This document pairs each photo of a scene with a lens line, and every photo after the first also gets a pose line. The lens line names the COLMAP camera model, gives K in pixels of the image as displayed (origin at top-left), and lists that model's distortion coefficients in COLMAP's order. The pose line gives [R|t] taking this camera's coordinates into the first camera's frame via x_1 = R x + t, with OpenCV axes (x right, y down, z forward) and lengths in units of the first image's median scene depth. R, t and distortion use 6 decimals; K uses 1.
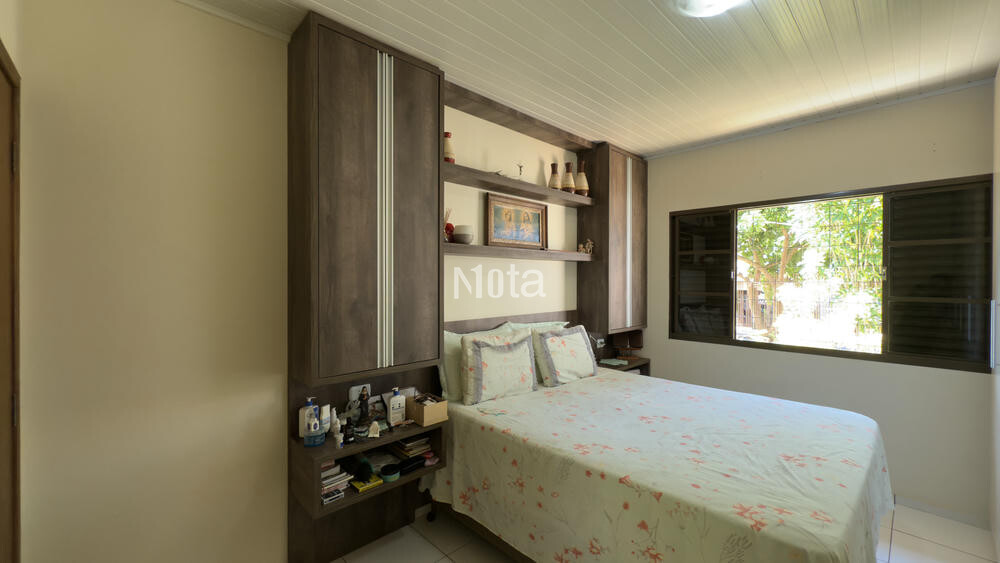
lens RADIAL K [[399.6, 0, 500.0], [0, 399.6, 281.5], [0, 0, 1]] dist [0.000097, -0.000058]
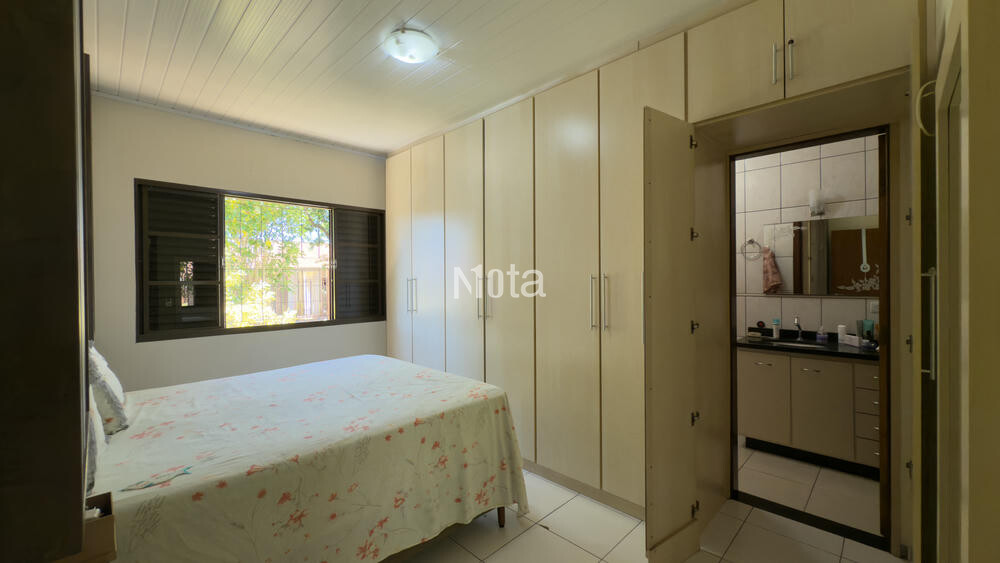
lens RADIAL K [[399.6, 0, 500.0], [0, 399.6, 281.5], [0, 0, 1]] dist [0.000097, -0.000058]
pose [[-0.021888, -0.009303, 0.999717, -0.710184], [0.016185, 0.999822, 0.009658, 0.057304], [-0.999629, 0.016392, -0.021734, 0.622833]]
